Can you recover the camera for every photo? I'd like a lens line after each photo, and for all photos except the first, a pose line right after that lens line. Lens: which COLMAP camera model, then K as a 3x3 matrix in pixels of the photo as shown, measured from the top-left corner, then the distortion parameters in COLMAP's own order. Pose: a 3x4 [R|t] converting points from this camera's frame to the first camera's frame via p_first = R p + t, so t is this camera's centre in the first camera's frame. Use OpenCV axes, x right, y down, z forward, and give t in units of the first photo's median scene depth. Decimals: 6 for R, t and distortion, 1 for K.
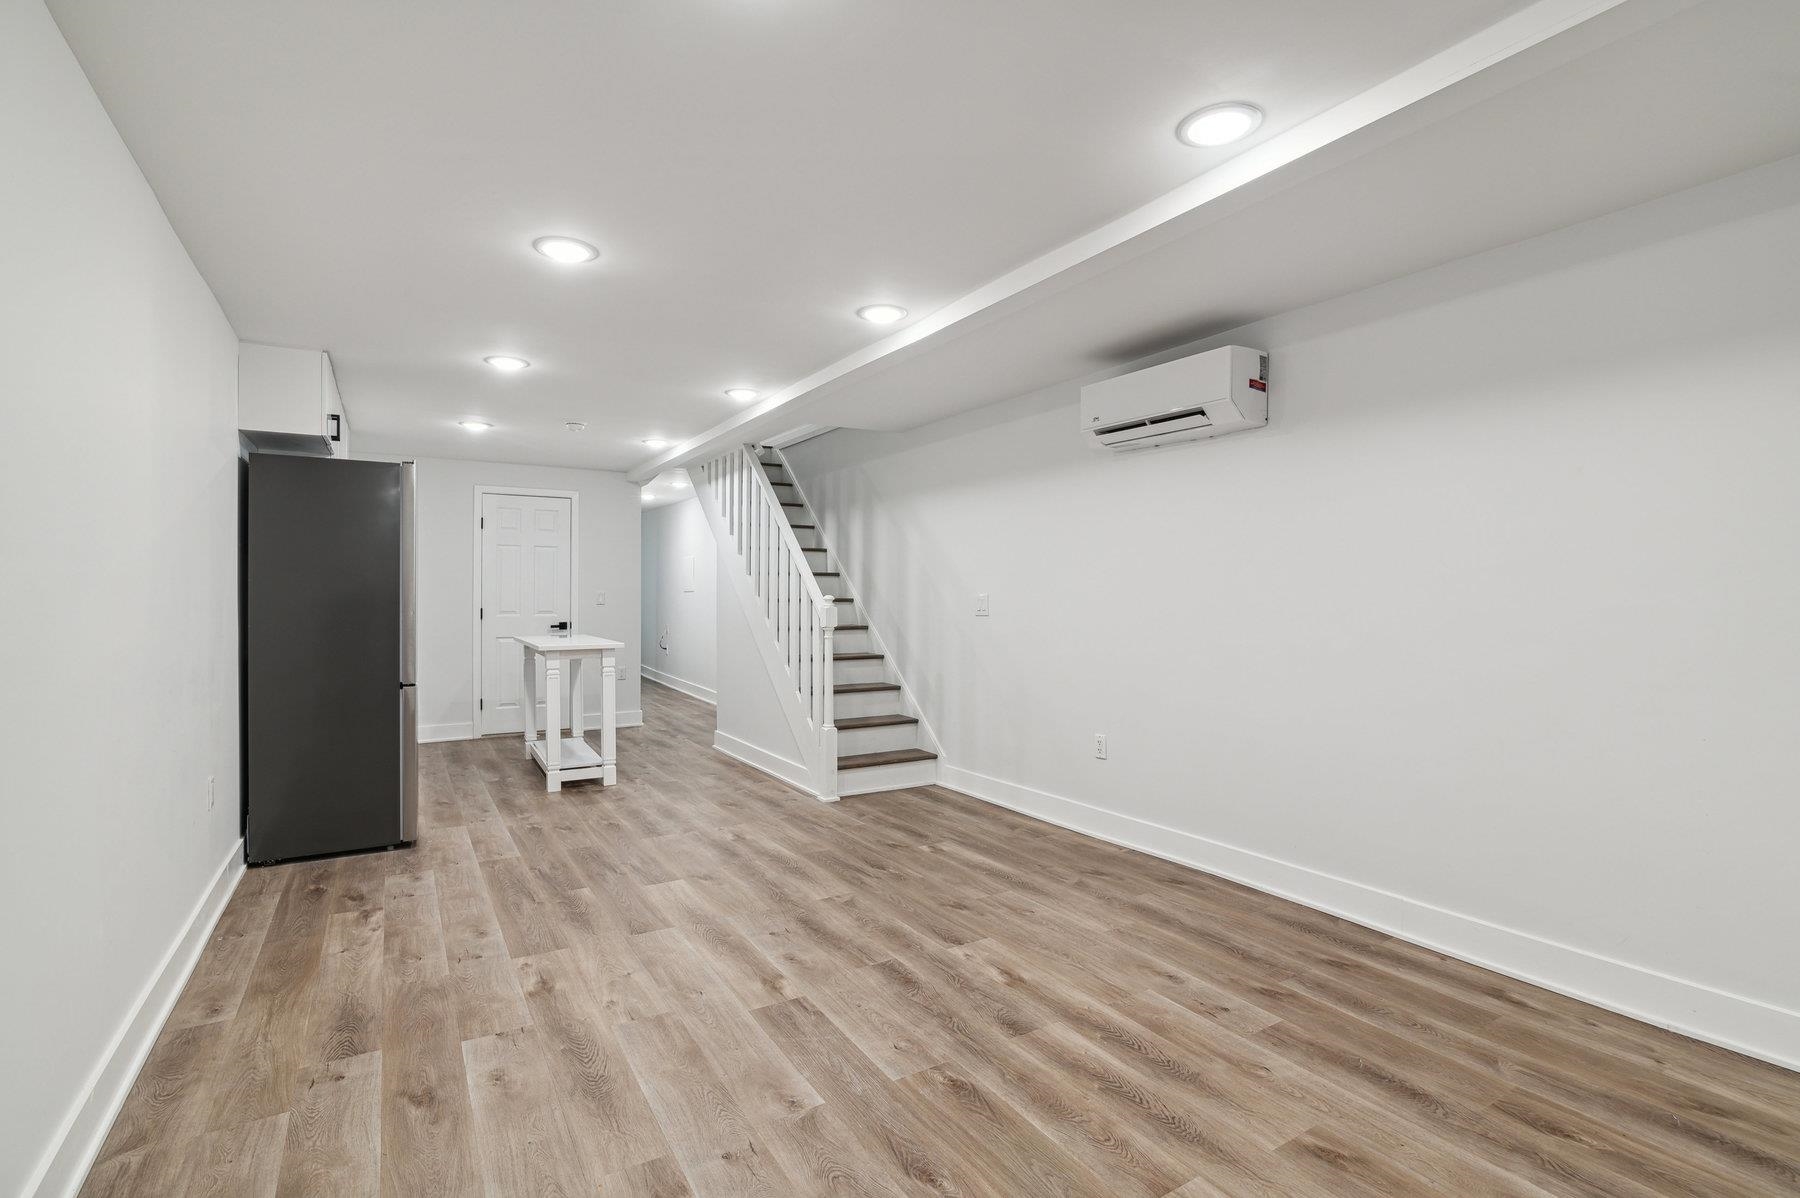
lens RADIAL K [[842.8, 0, 900.0], [0, 842.8, 599.0], [0, 0, 1]] dist [-0.018539, -0.000010]
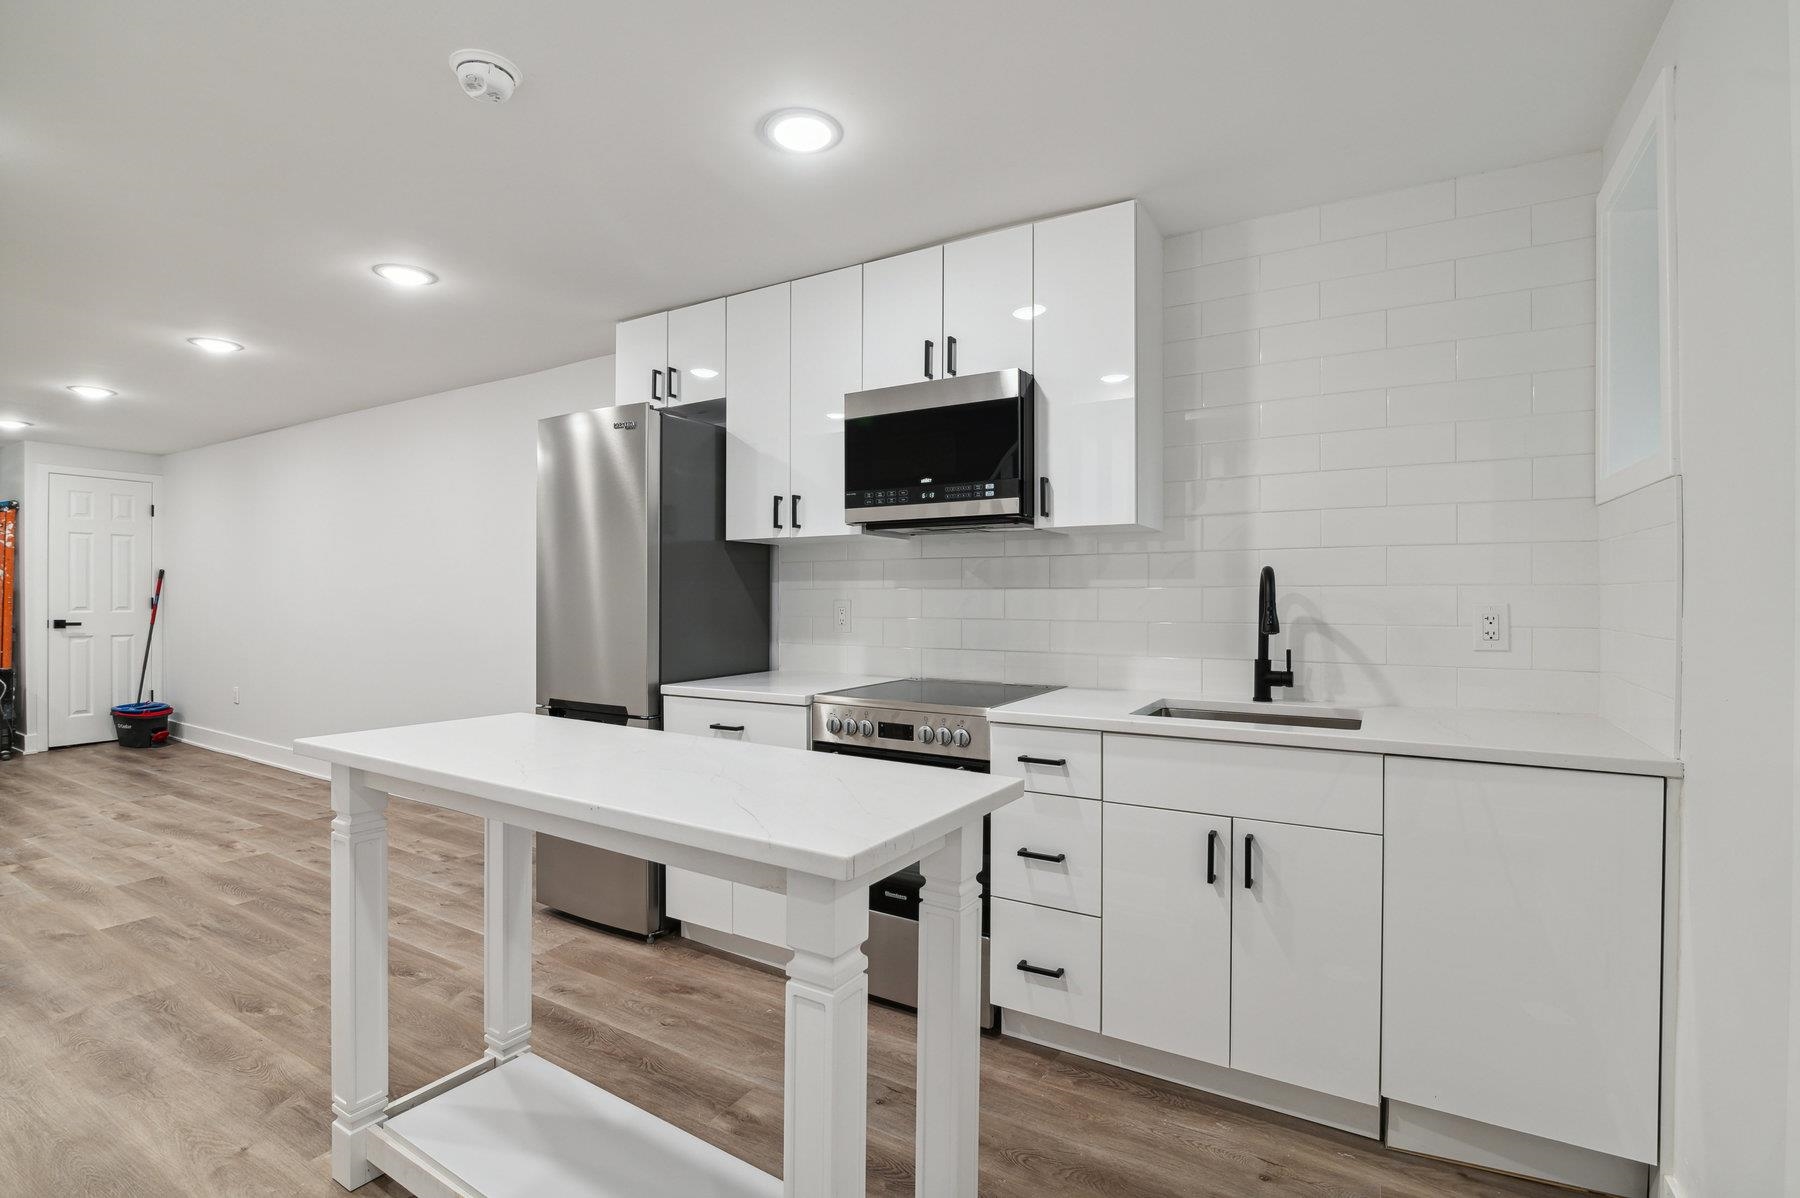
lens RADIAL K [[829.5, 0, 900.0], [0, 829.5, 599.0], [0, 0, 1]] dist [-0.017383, 0.000350]
pose [[-0.881840, -0.004676, -0.471525, -0.680774], [-0.008827, 0.999939, 0.006591, -0.007599], [0.471465, 0.009974, -0.881828, 2.453722]]
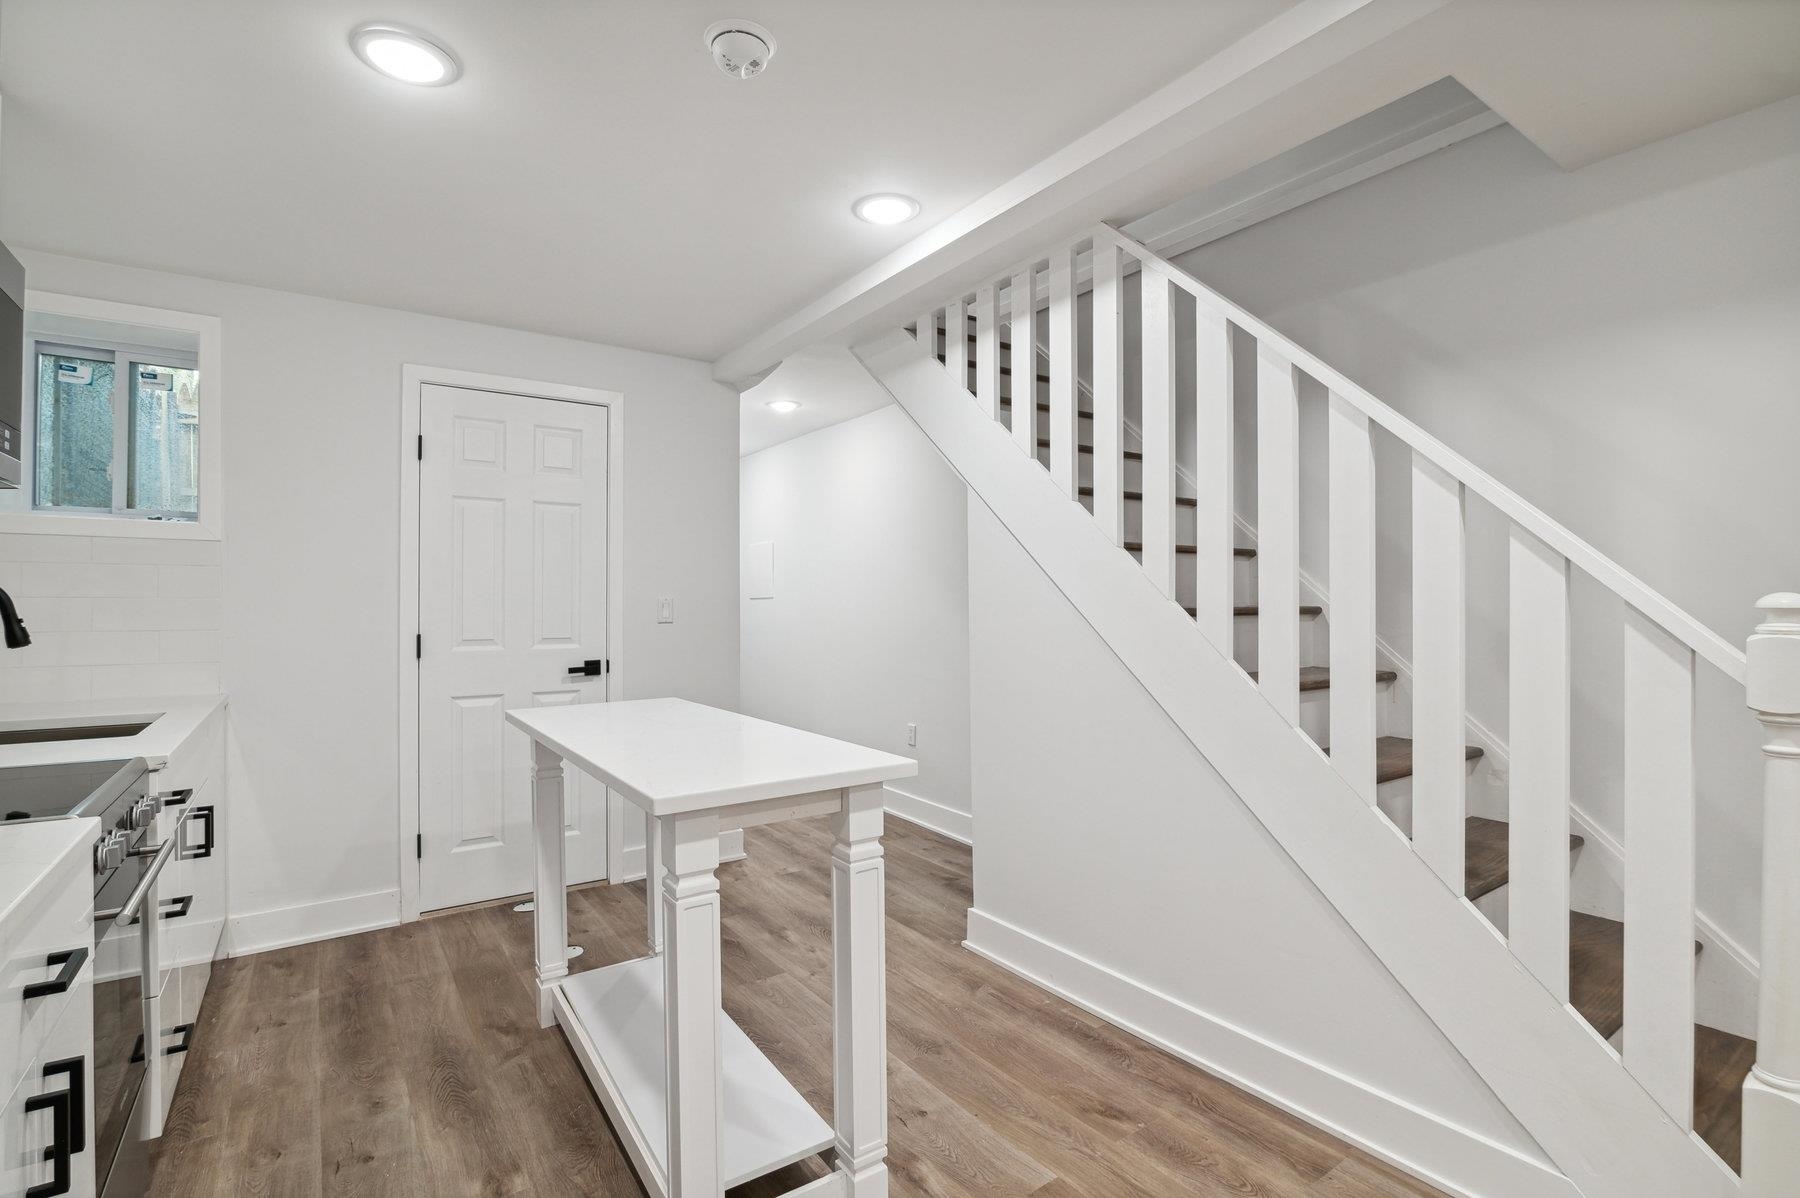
lens RADIAL K [[842.8, 0, 900.0], [0, 842.8, 599.0], [0, 0, 1]] dist [-0.018539, -0.000010]
pose [[0.997781, -0.005230, 0.066371, -0.629327], [0.005906, 0.999933, -0.009999, -0.004503], [-0.066314, 0.010369, 0.997745, 1.241286]]
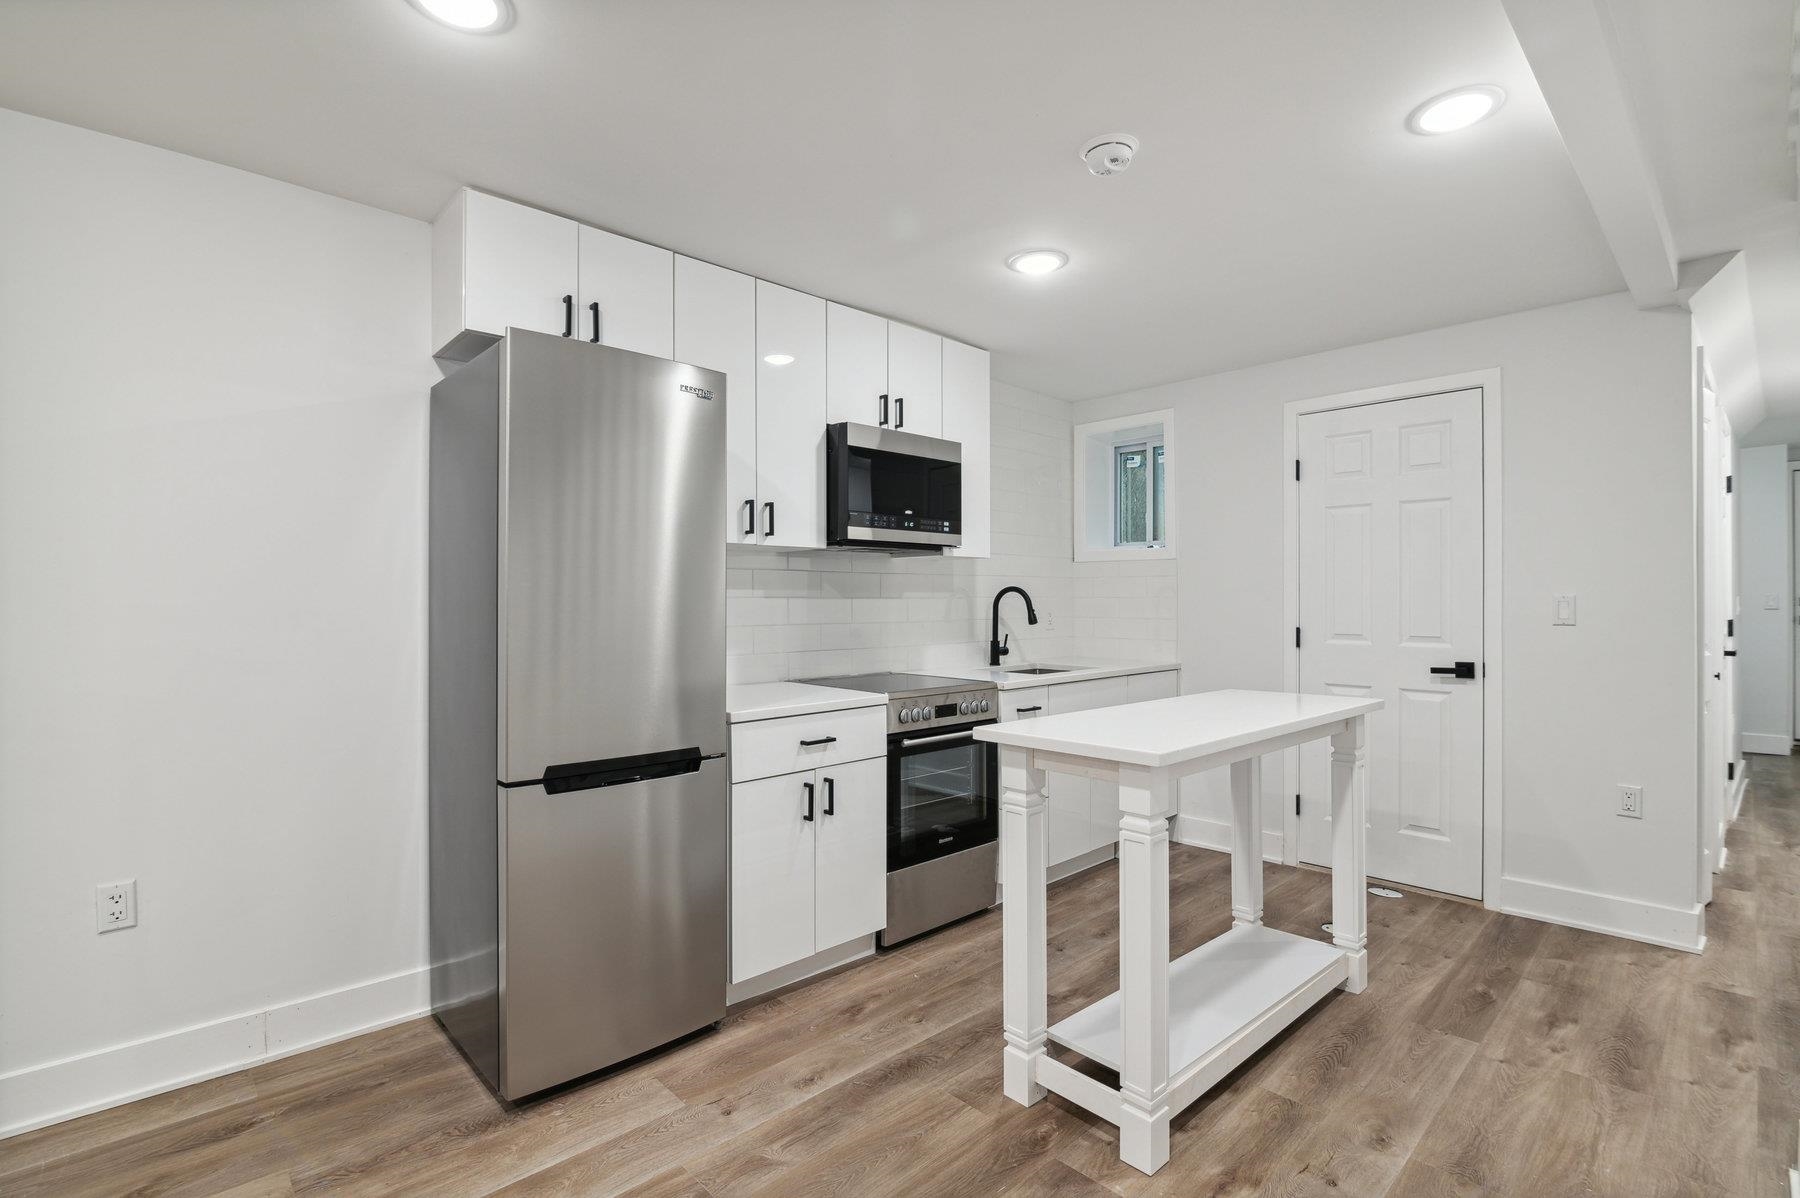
lens RADIAL K [[829.5, 0, 900.0], [0, 829.5, 599.0], [0, 0, 1]] dist [-0.017383, 0.000350]
pose [[0.212850, -0.006338, -0.977064, -0.077163], [-0.004181, 0.999964, -0.007397, -0.004904], [0.977076, 0.005660, 0.212816, 1.489396]]
